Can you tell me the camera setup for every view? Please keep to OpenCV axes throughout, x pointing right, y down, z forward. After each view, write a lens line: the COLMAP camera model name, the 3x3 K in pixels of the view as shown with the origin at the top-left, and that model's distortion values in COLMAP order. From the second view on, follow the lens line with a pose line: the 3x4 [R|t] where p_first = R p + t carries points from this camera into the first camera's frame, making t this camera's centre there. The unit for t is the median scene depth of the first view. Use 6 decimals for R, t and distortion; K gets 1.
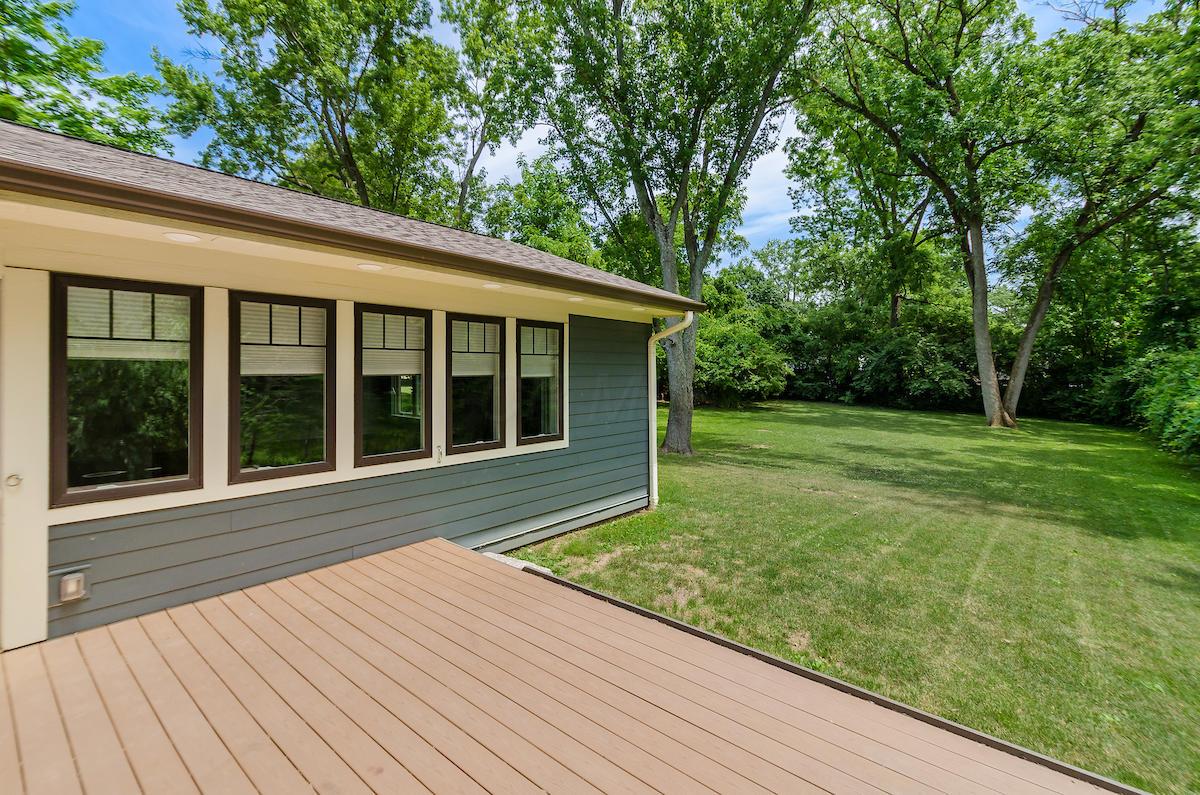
lens RADIAL K [[545.3, 0, 620.4], [0, 545.3, 374.5], [0, 0, 1]] dist [0.001996, 0.000118]
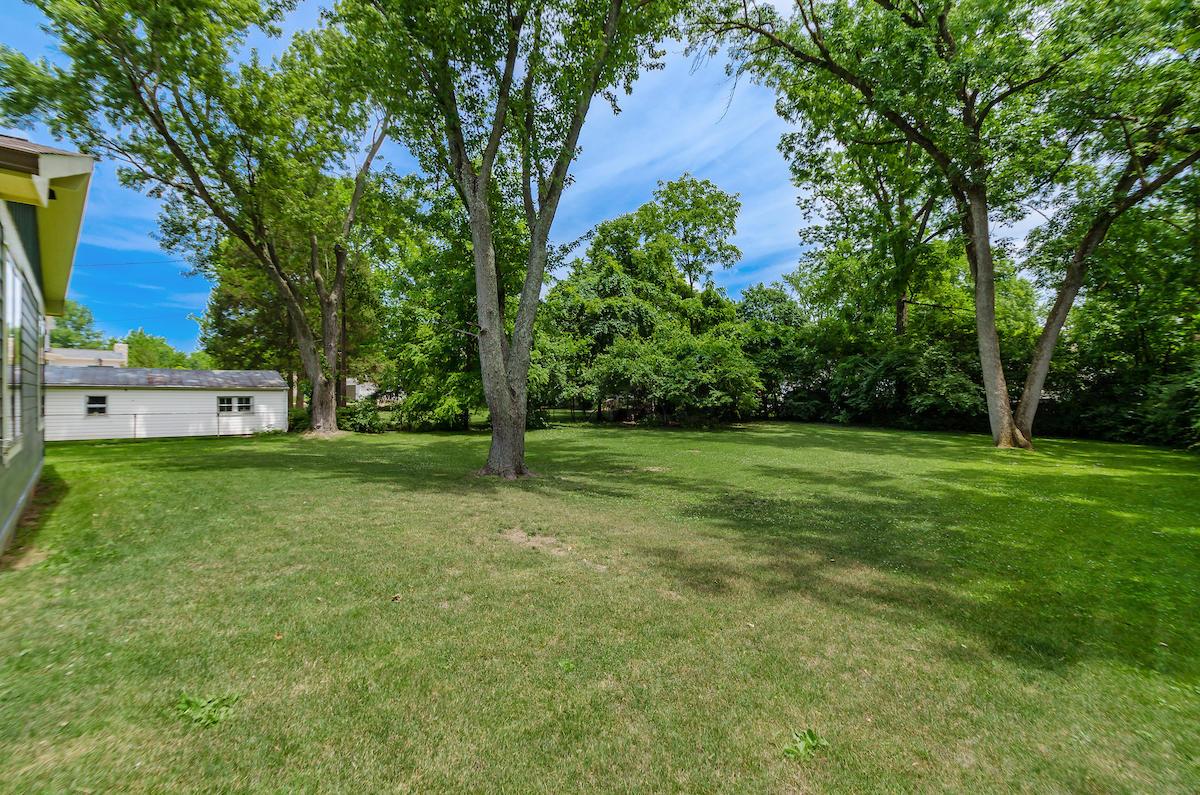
lens RADIAL K [[524.7, 0, 600.7], [0, 524.7, 410.4], [0, 0, 1]] dist [0.000854, 0.000566]
pose [[0.993274, -0.010126, -0.115345, 0.154551], [0.011477, 0.999873, 0.011059, 0.021543], [0.115218, -0.012309, 0.993264, 0.134210]]
